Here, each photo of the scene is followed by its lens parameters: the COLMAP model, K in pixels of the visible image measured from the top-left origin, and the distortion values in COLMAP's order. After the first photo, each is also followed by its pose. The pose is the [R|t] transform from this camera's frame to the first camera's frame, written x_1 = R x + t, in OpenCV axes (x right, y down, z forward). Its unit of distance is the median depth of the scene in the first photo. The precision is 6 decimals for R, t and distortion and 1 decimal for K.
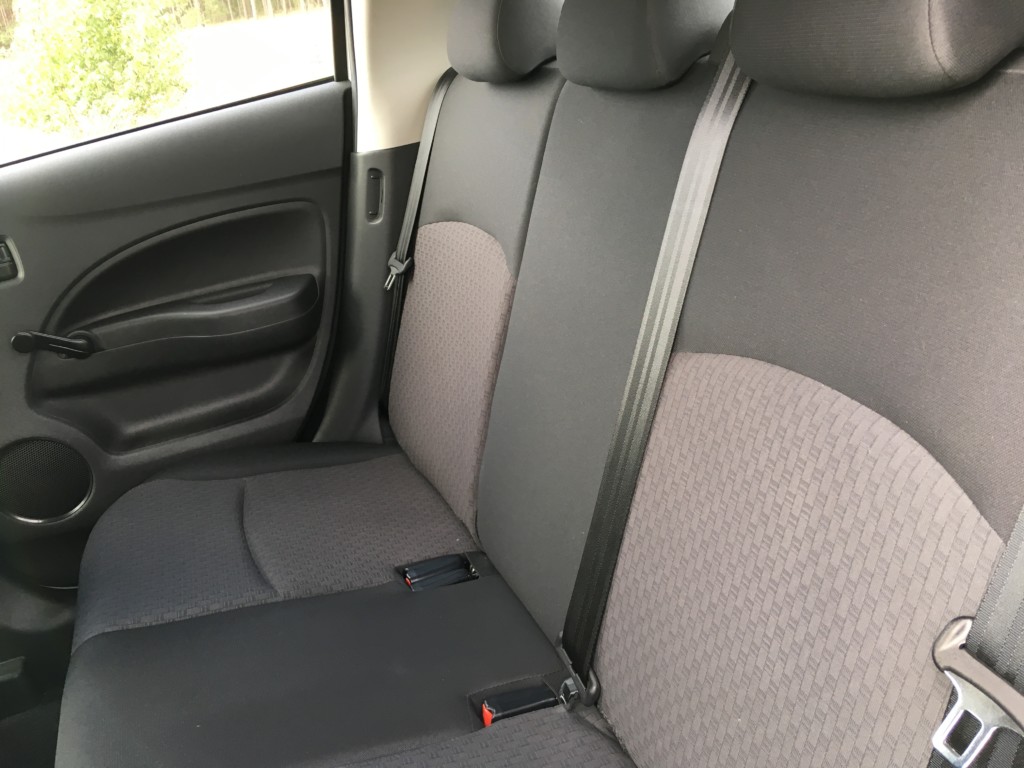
lens RADIAL K [[856.6, 0, 514.0], [0, 856.6, 381.4], [0, 0, 1]] dist [0.102012, -0.166466]
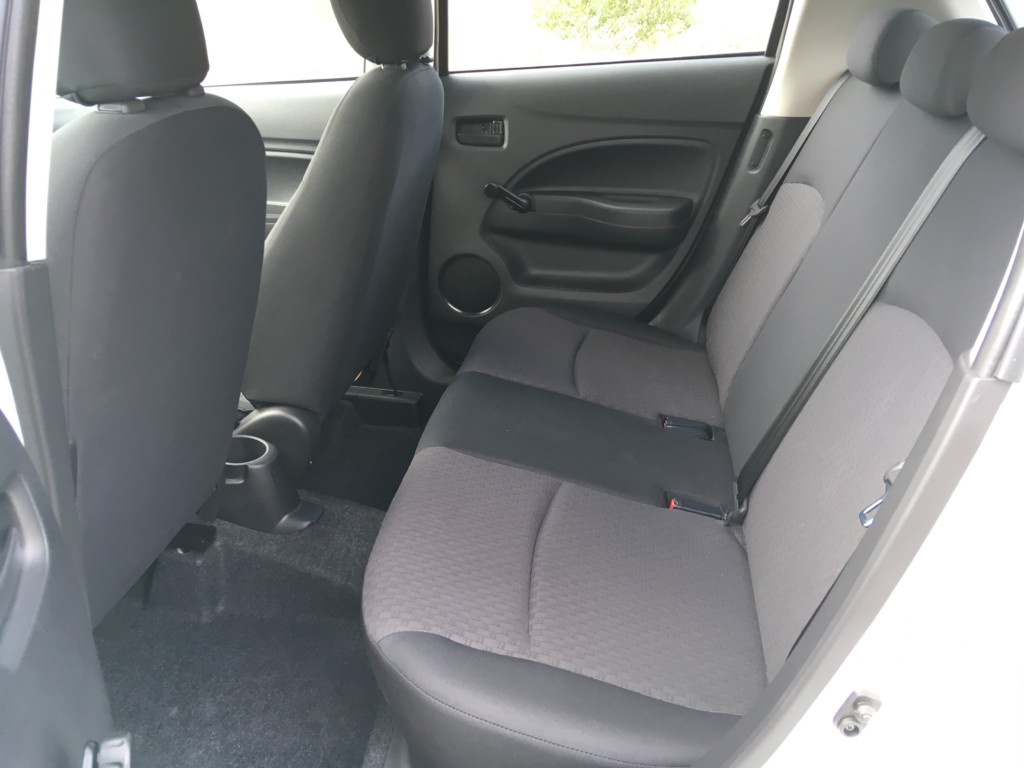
lens RADIAL K [[856.6, 0, 514.0], [0, 856.6, 381.4], [0, 0, 1]] dist [0.102012, -0.166466]
pose [[0.844808, 0.353363, -0.401788, 0.165406], [-0.330934, 0.935124, 0.126590, 0.058142], [0.420454, 0.026021, 0.906941, -0.292948]]
